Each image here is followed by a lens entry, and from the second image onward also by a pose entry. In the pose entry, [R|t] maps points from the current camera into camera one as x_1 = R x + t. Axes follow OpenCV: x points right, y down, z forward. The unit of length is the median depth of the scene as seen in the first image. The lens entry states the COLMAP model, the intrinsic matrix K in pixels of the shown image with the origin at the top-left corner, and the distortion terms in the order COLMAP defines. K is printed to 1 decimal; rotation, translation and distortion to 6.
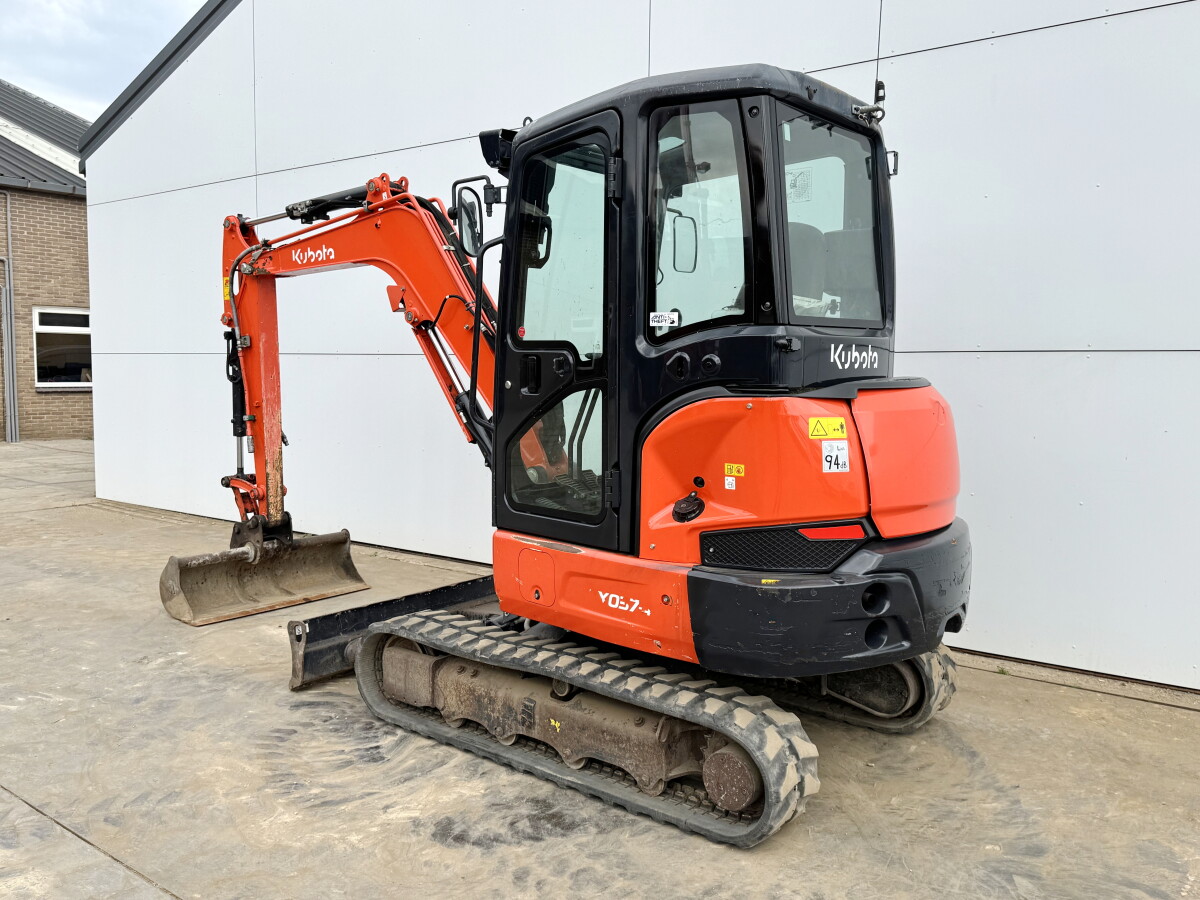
lens RADIAL K [[1014.2, 0, 603.5], [0, 1014.2, 452.2], [0, 0, 1]] dist [0.186226, -0.413956]
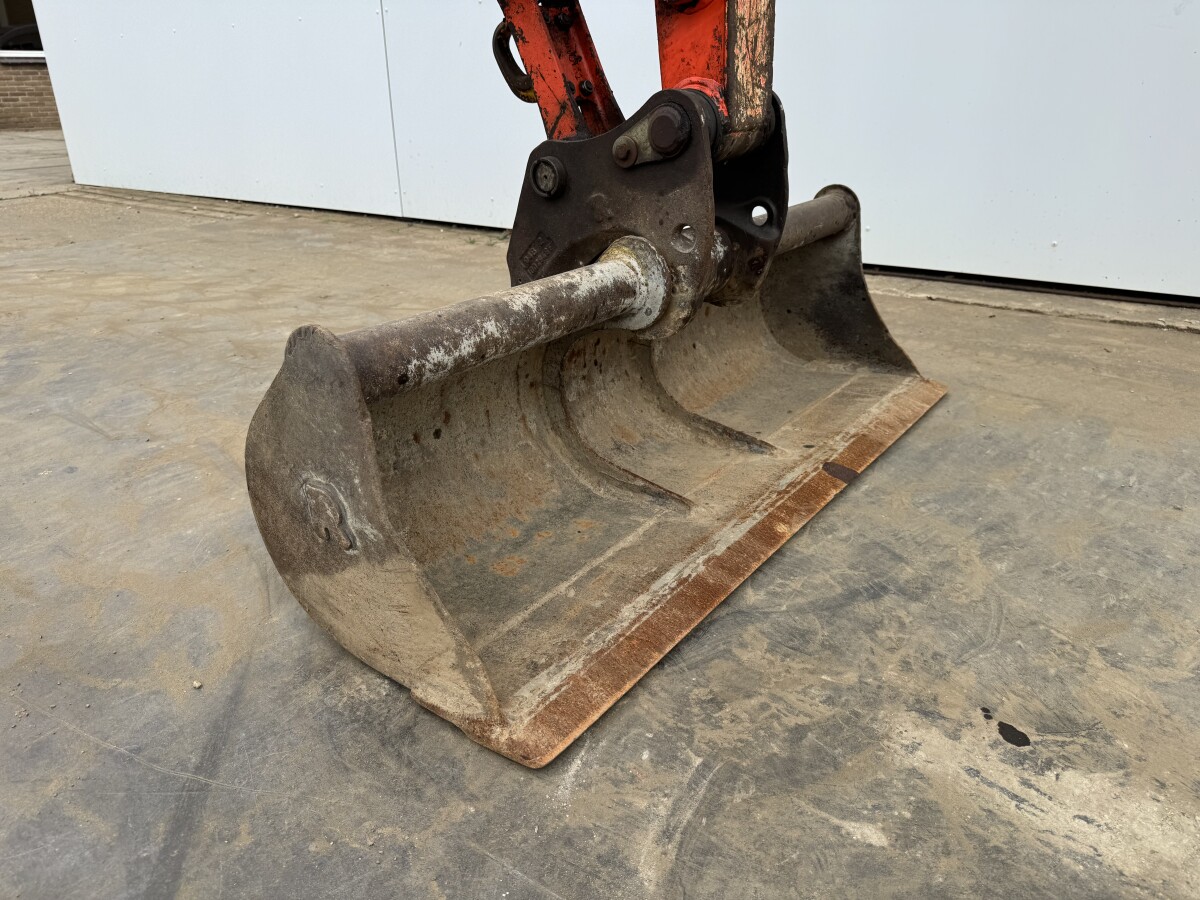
lens RADIAL K [[844.5, 0, 602.9], [0, 844.5, 448.8], [0, 0, 1]] dist [0.088477, -0.147636]
pose [[0.999043, -0.036340, 0.024344, -0.521705], [0.026945, 0.949722, 0.311932, 0.109274], [-0.034455, -0.310978, 0.949792, 1.208172]]
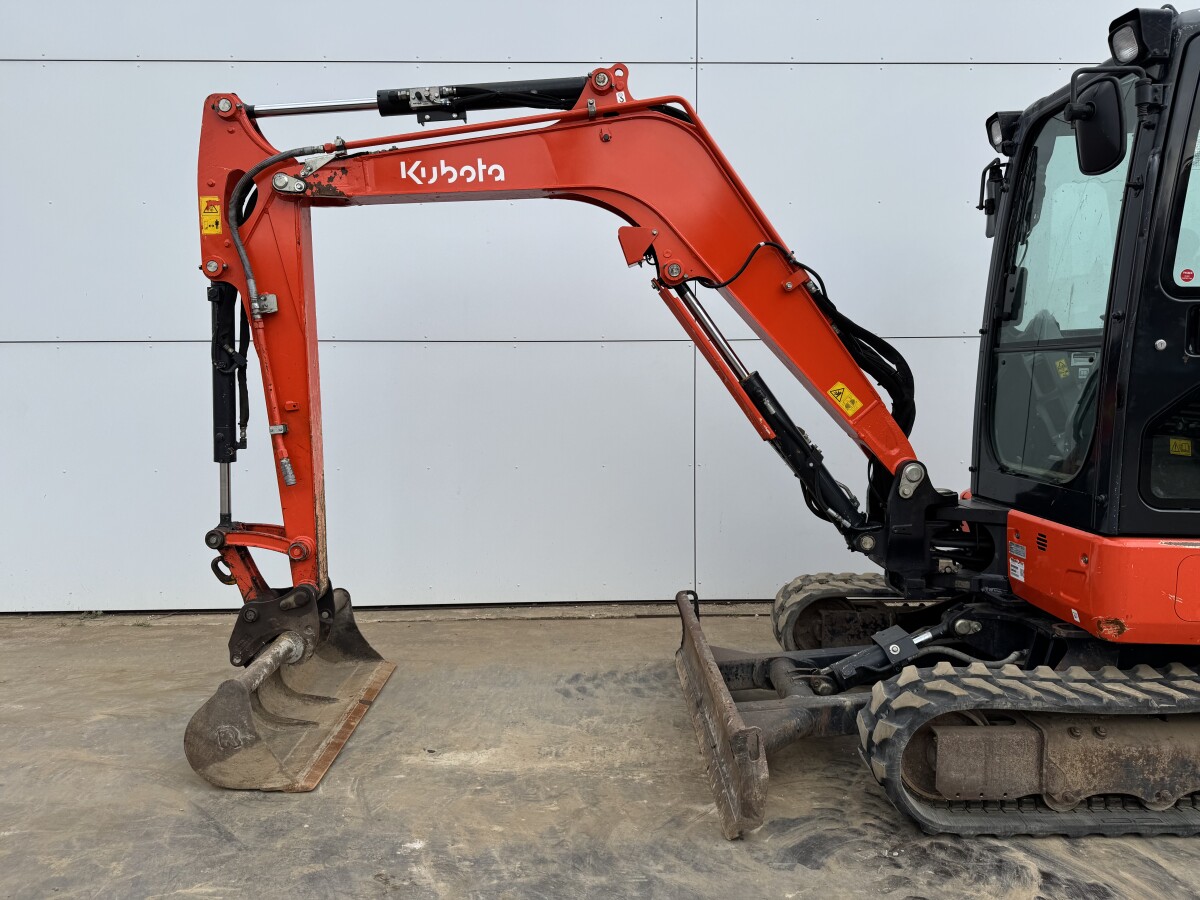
lens RADIAL K [[844.5, 0, 602.9], [0, 844.5, 448.8], [0, 0, 1]] dist [0.088477, -0.147636]
pose [[0.768508, -0.060215, 0.637001, -0.760042], [0.066746, 0.997675, 0.013784, -0.023451], [-0.636350, 0.031924, 0.770740, 0.711341]]
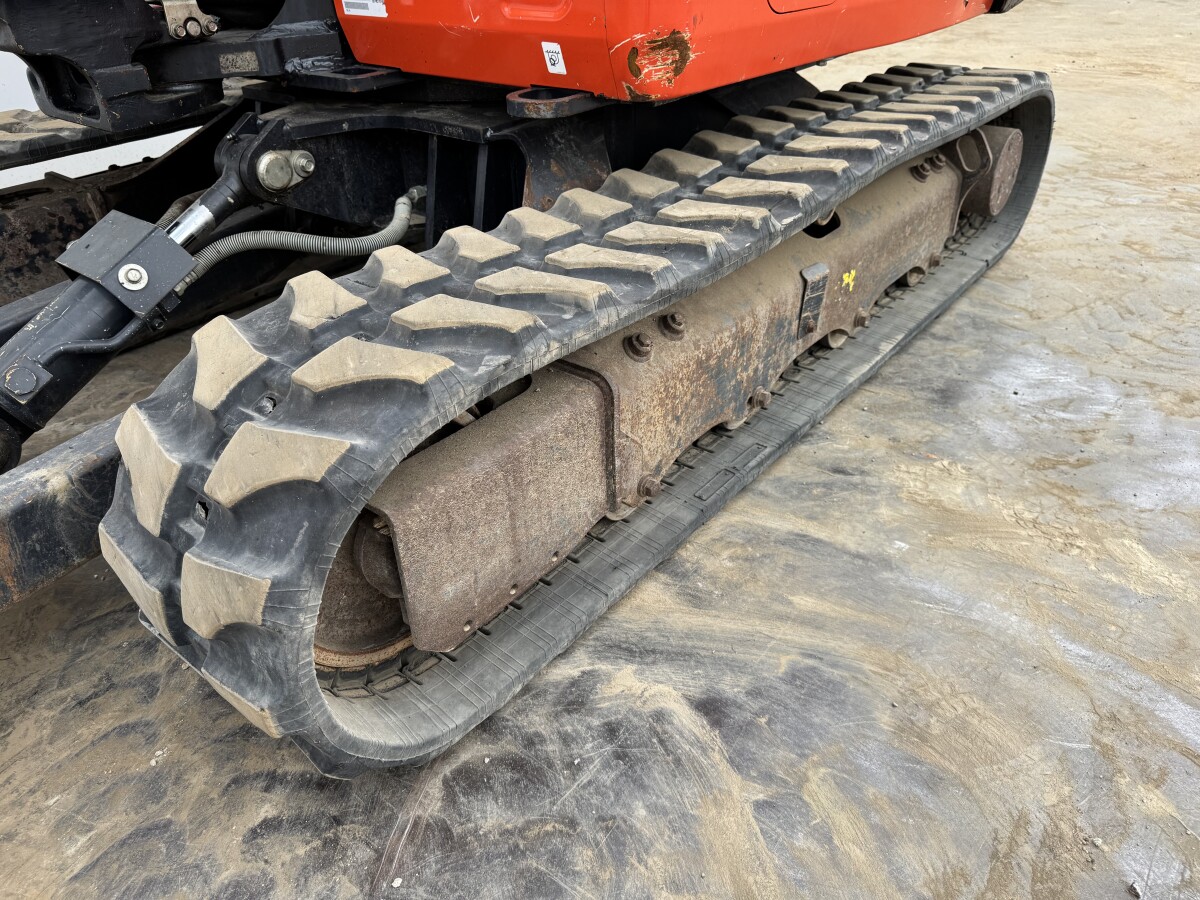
lens RADIAL K [[846.6, 0, 578.8], [0, 846.6, 454.2], [0, 0, 1]] dist [0.059684, -0.084029]
pose [[0.013759, -0.558505, 0.829387, -0.359439], [0.132296, 0.823190, 0.552137, 0.092248], [-0.991115, 0.102128, 0.085214, 0.968673]]
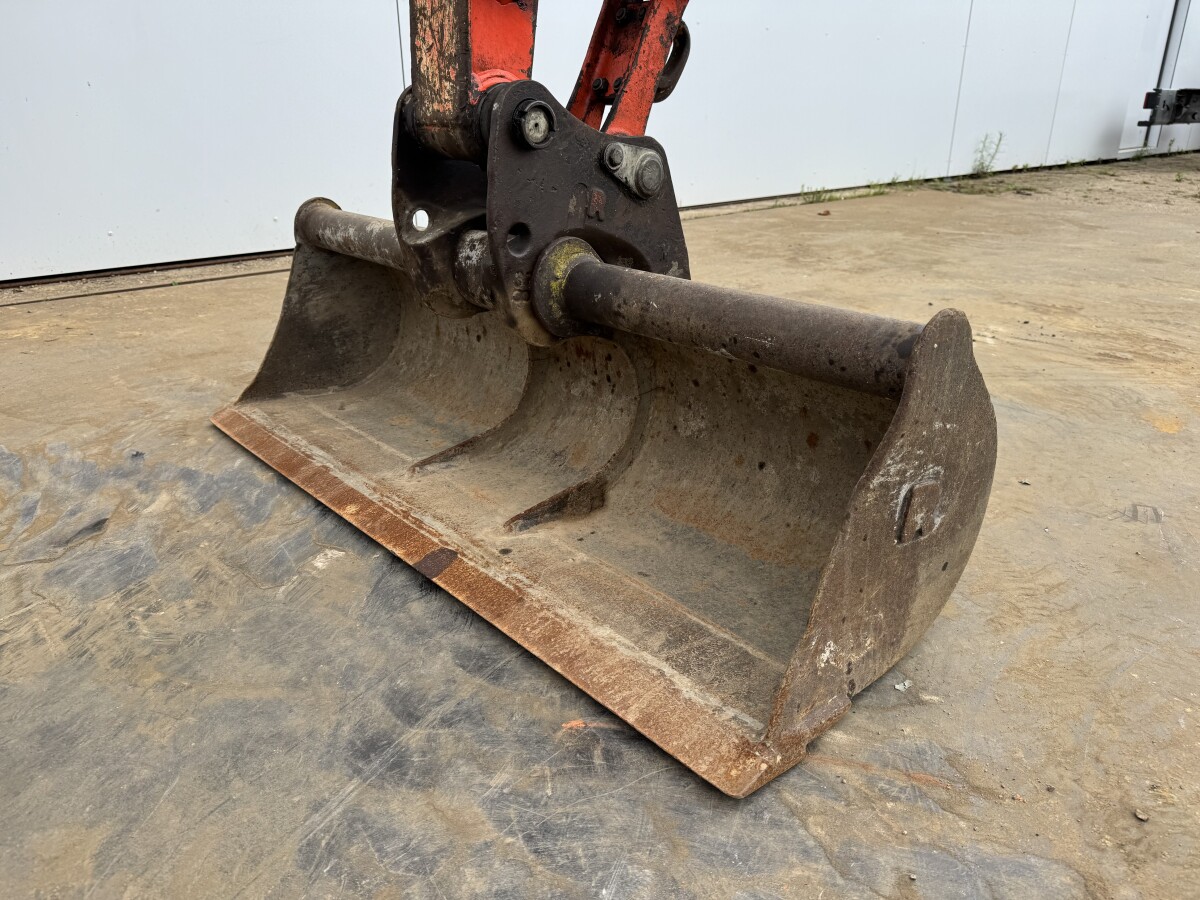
lens RADIAL K [[842.7, 0, 596.4], [0, 842.7, 460.4], [0, 0, 1]] dist [0.056307, -0.078969]
pose [[-0.153673, 0.370806, -0.915908, -0.226558], [-0.110481, 0.914659, 0.388836, 0.088218], [0.981926, 0.160944, -0.099592, 1.555111]]
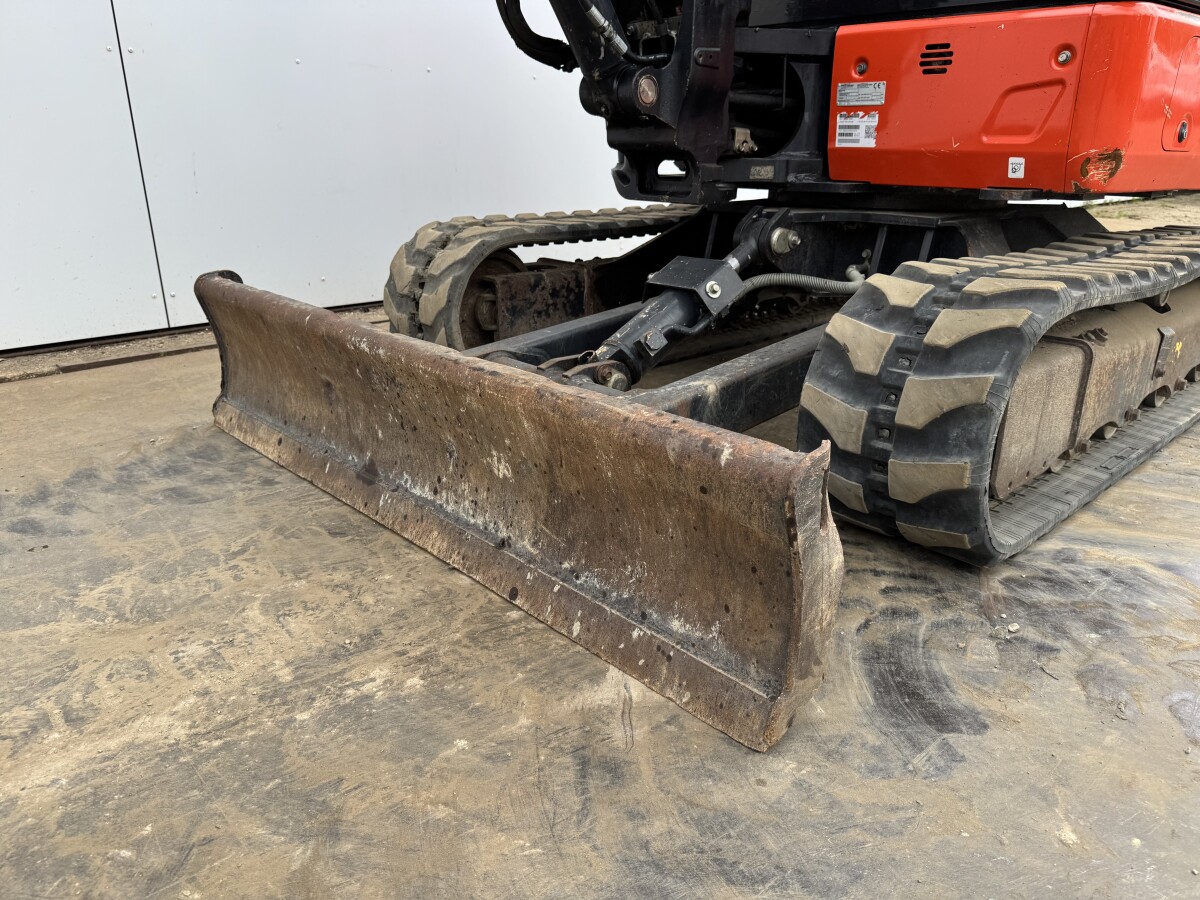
lens RADIAL K [[838.8, 0, 609.0], [0, 838.8, 465.3], [0, 0, 1]] dist [0.094758, -0.144398]
pose [[0.121018, -0.353701, 0.927497, -0.516842], [0.084632, 0.934638, 0.345382, 0.111664], [-0.989036, 0.036699, 0.143043, 1.120313]]
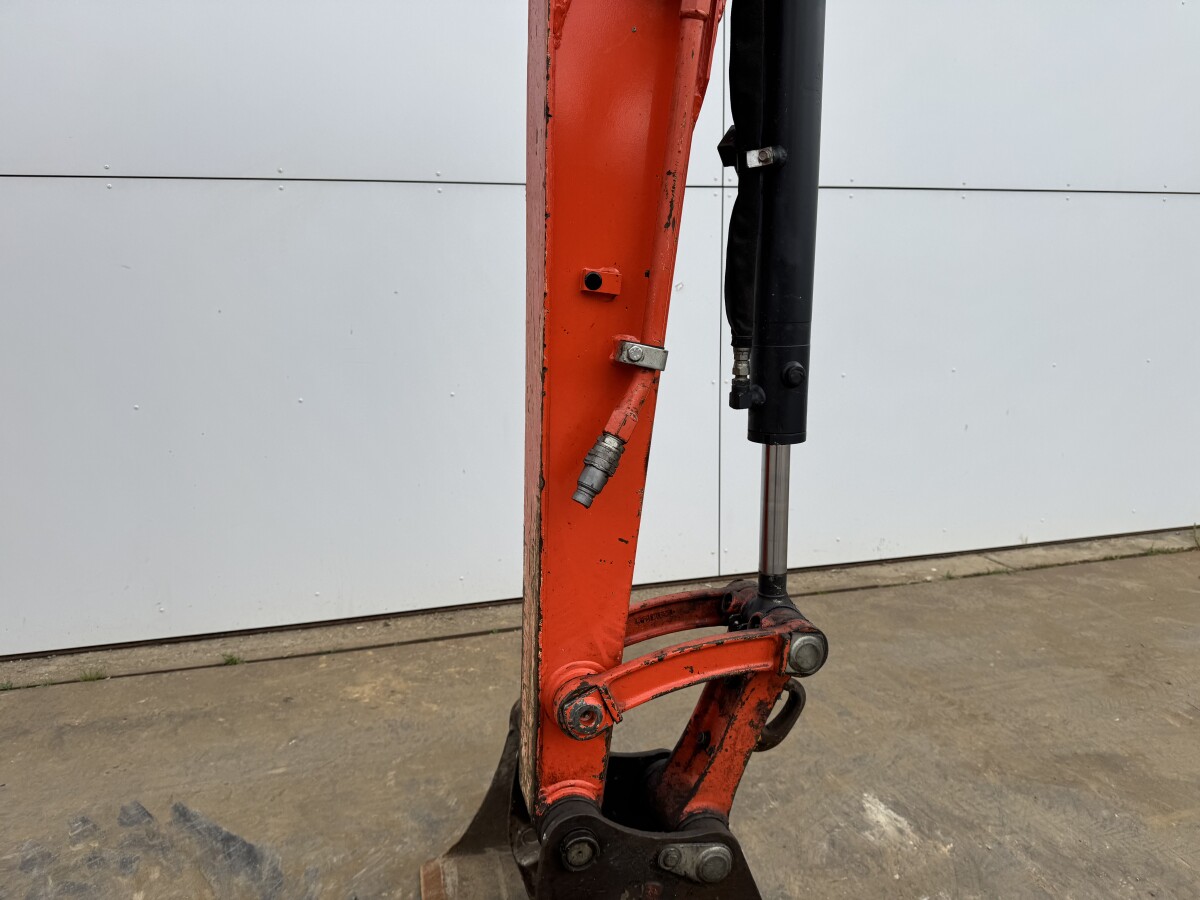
lens RADIAL K [[842.7, 0, 596.4], [0, 842.7, 460.4], [0, 0, 1]] dist [0.056307, -0.078969]
pose [[-0.589734, 0.152499, -0.793068, -0.275488], [-0.078520, 0.966530, 0.244243, -0.081821], [0.803771, 0.206310, -0.558021, 1.626637]]
